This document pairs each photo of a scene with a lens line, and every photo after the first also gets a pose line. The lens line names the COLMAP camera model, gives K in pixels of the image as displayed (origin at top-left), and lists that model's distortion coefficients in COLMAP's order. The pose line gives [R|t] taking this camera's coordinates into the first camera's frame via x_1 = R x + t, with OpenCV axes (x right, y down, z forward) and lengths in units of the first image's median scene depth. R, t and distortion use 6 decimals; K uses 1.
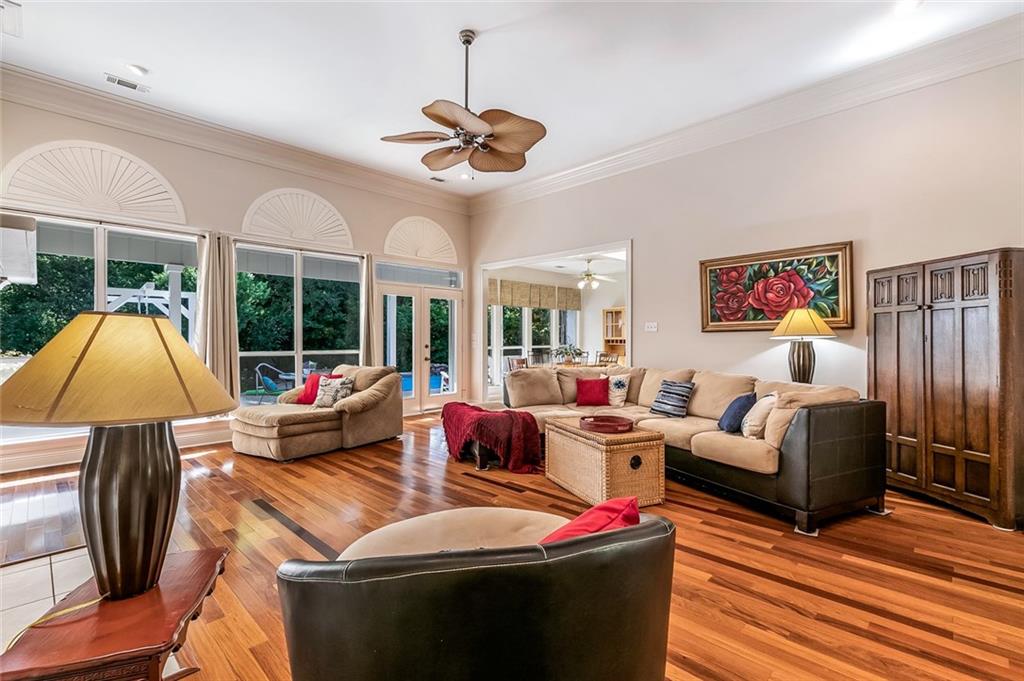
lens RADIAL K [[471.9, 0, 508.7], [0, 471.9, 330.9], [0, 0, 1]] dist [-0.000808, -0.000390]
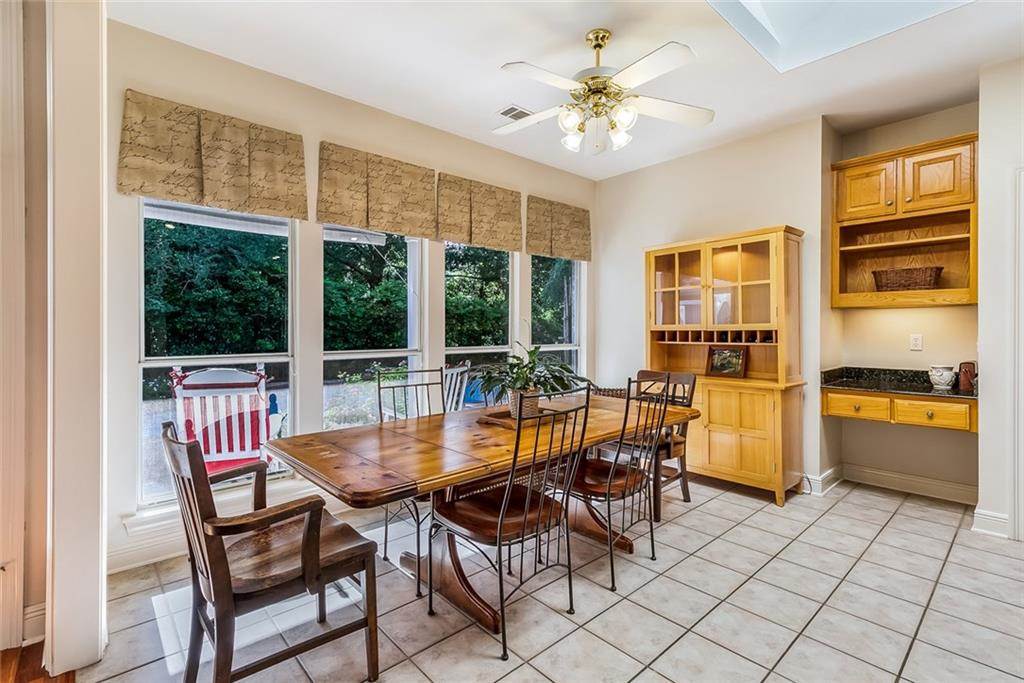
lens RADIAL K [[471.9, 0, 508.7], [0, 471.9, 331.9], [0, 0, 1]] dist [-0.000808, -0.000390]
pose [[0.997246, 0.002579, -0.074114, 0.118832], [-0.001156, 0.999814, 0.019229, 0.011794], [0.074150, -0.019091, 0.997064, 0.619635]]
